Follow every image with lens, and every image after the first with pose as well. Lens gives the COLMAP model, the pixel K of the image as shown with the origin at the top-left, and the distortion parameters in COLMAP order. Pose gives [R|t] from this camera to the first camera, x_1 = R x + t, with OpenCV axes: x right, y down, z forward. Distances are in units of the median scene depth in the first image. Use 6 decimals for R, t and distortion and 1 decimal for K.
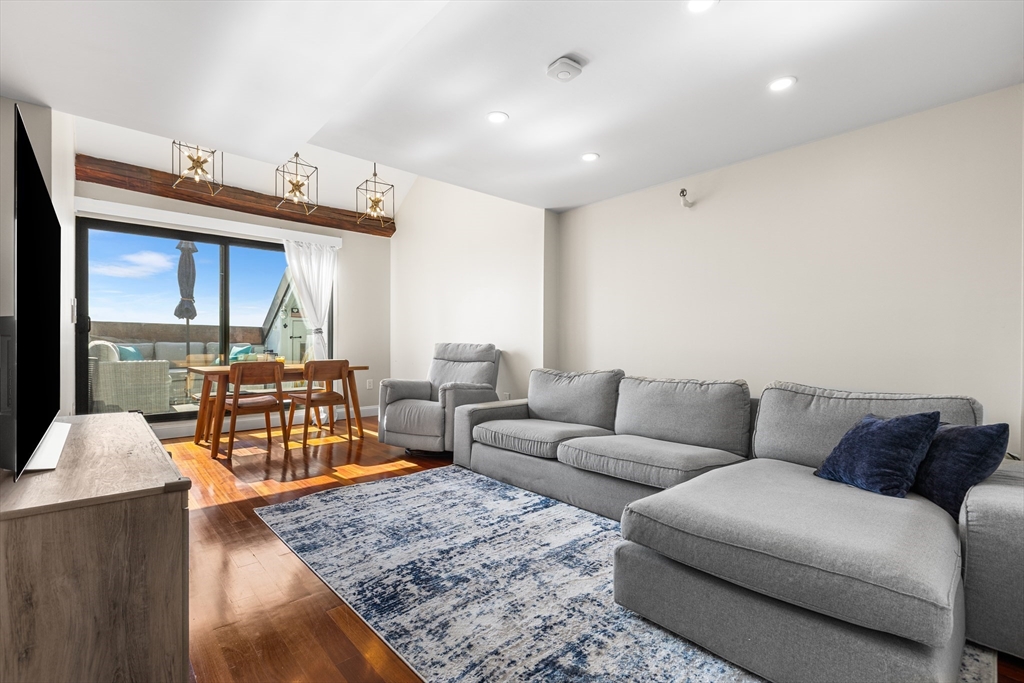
lens RADIAL K [[460.0, 0, 513.9], [0, 460.0, 346.6], [0, 0, 1]] dist [0.004590, -0.003054]
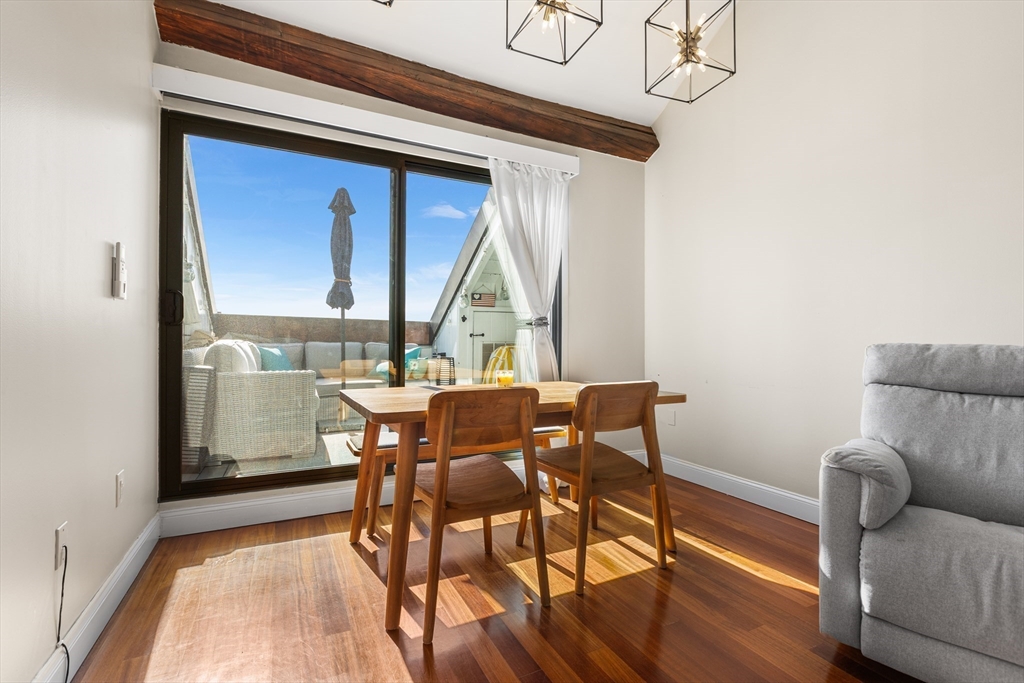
lens RADIAL K [[460.0, 0, 512.0], [0, 460.0, 341.3], [0, 0, 1]] dist [0.004590, -0.003054]
pose [[0.965086, -0.004575, -0.261894, -0.407737], [0.002015, 0.999948, -0.010045, -0.005922], [0.261926, 0.009167, 0.965044, 0.578550]]
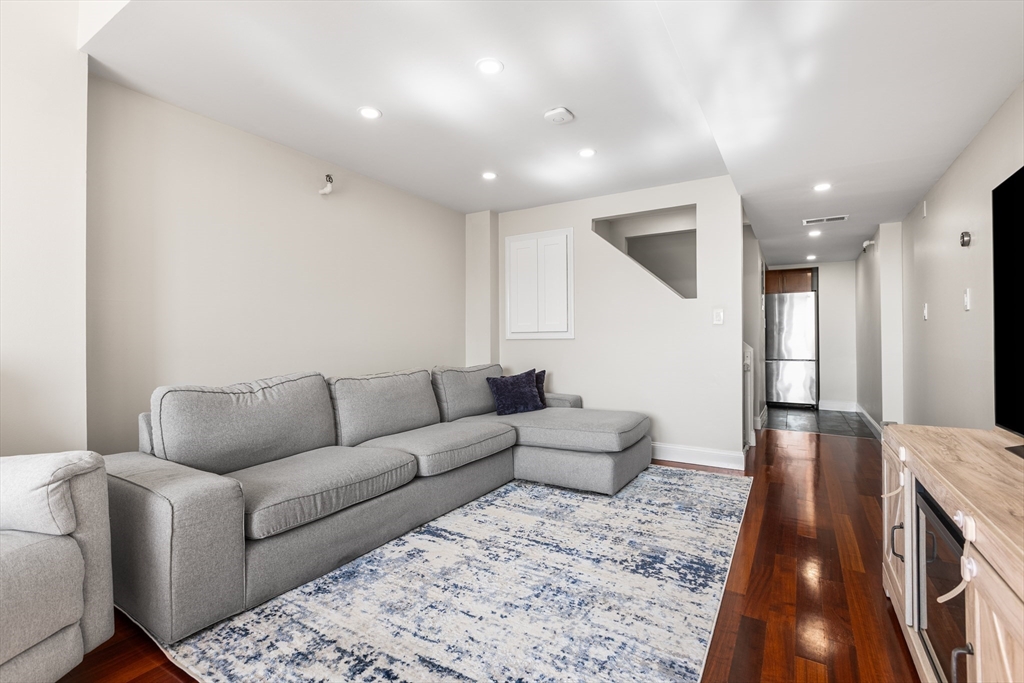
lens RADIAL K [[460.0, 0, 511.0], [0, 460.0, 334.4], [0, 0, 1]] dist [0.004590, -0.003054]
pose [[-0.274689, 0.009869, 0.961483, -0.723237], [0.004130, 0.999950, -0.009084, -0.005648], [-0.961524, 0.001475, -0.274716, 1.020546]]
